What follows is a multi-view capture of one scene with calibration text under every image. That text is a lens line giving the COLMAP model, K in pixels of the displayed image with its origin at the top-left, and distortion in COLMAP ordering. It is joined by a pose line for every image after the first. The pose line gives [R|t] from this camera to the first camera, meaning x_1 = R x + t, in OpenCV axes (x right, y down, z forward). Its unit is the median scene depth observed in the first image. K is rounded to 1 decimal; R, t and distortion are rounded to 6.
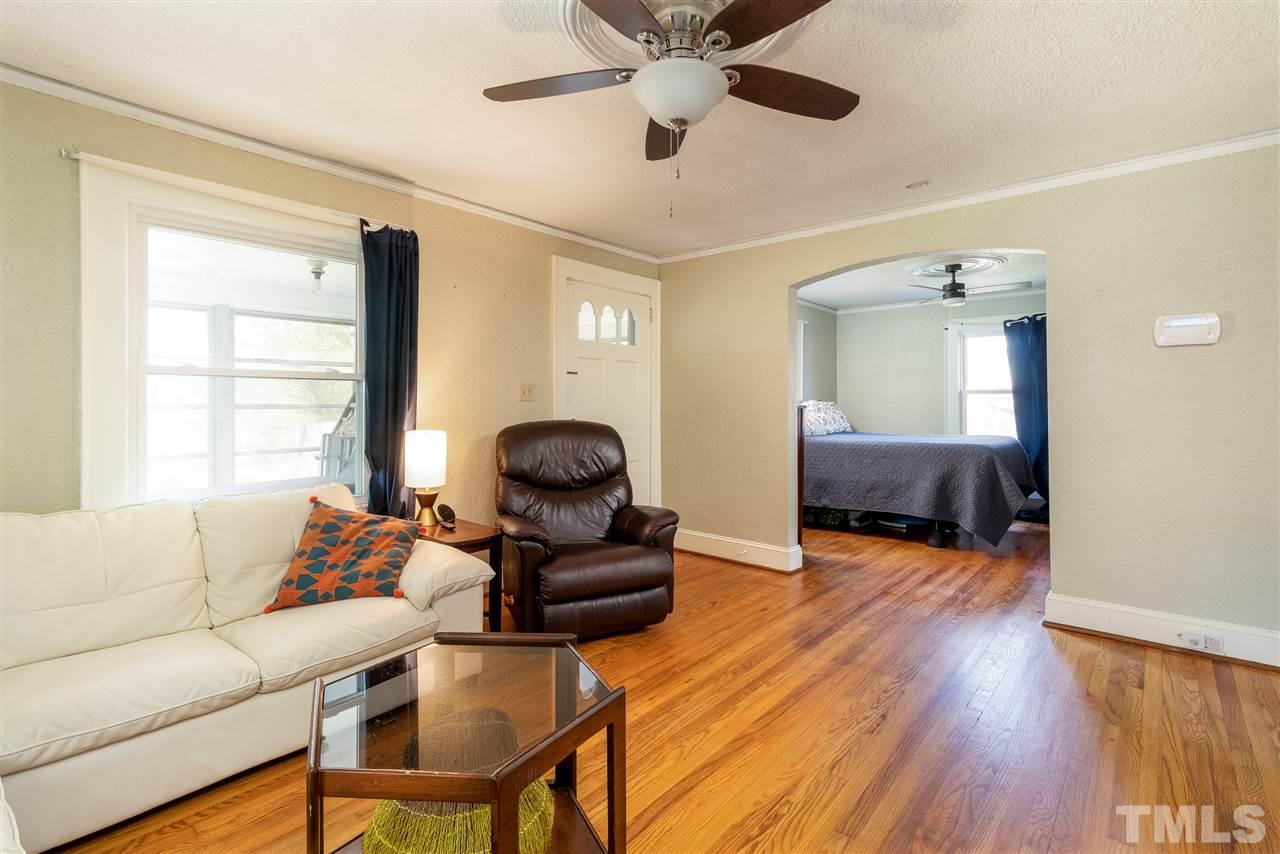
lens RADIAL K [[601.9, 0, 635.8], [0, 601.9, 406.5], [0, 0, 1]] dist [-0.002991, -0.001001]
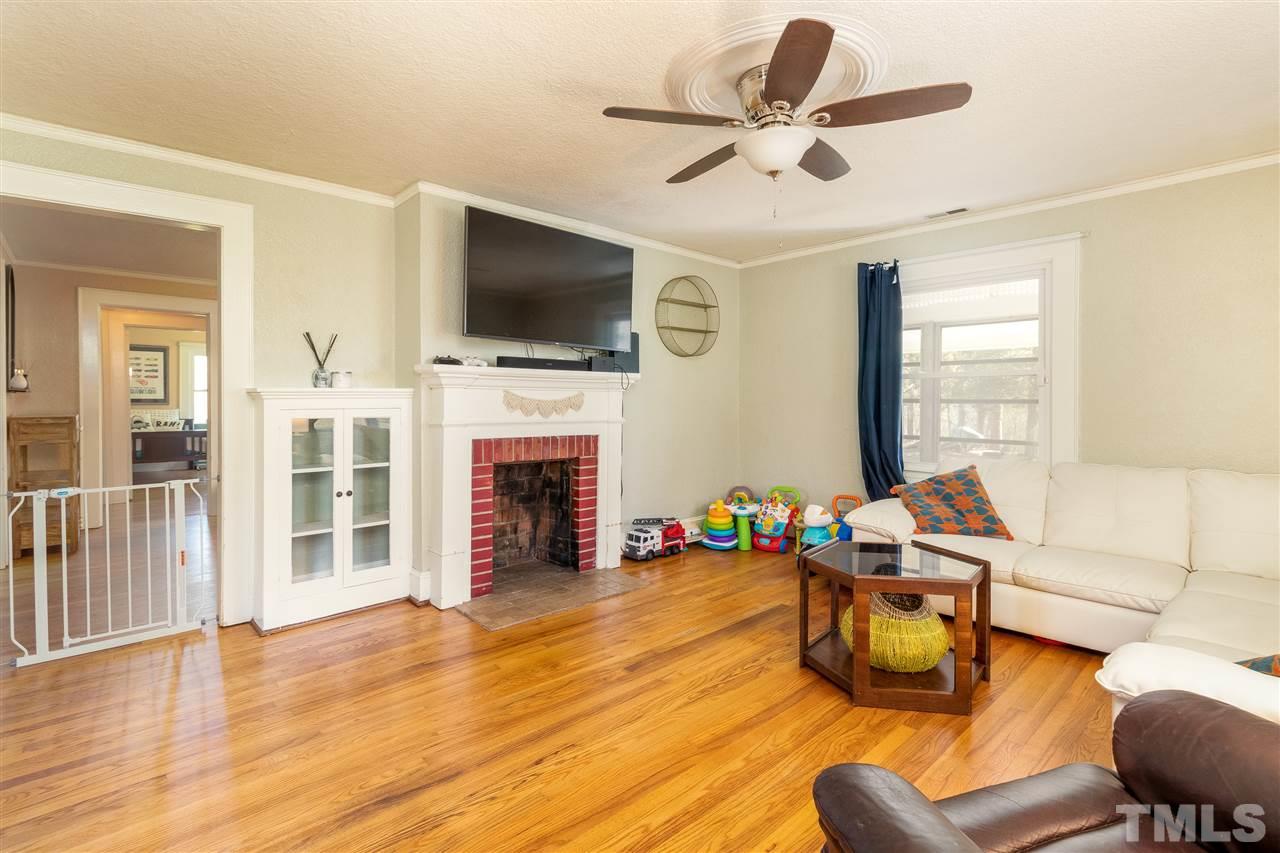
lens RADIAL K [[601.9, 0, 635.8], [0, 601.9, 406.0], [0, 0, 1]] dist [-0.002991, -0.001001]
pose [[-0.994001, 0.000720, 0.109371, 0.203464], [0.002333, 0.999890, 0.014620, -0.007508], [-0.109348, 0.014787, -0.993894, 2.083640]]
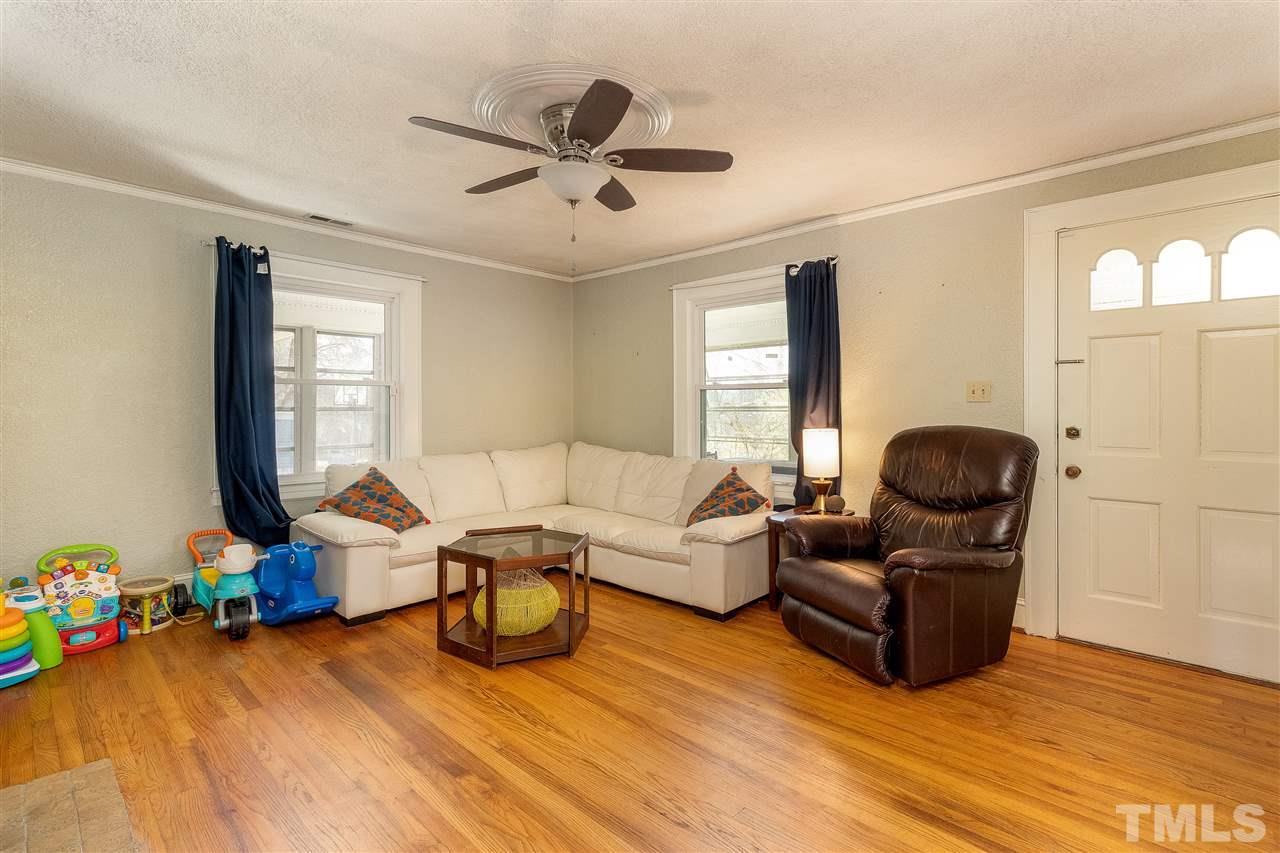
lens RADIAL K [[601.9, 0, 635.8], [0, 601.9, 406.0], [0, 0, 1]] dist [-0.002991, -0.001001]
pose [[-0.052831, 0.002374, -0.998601, 1.319301], [-0.003120, 0.999992, 0.002542, -0.008306], [0.998599, 0.003250, -0.052824, 1.112808]]
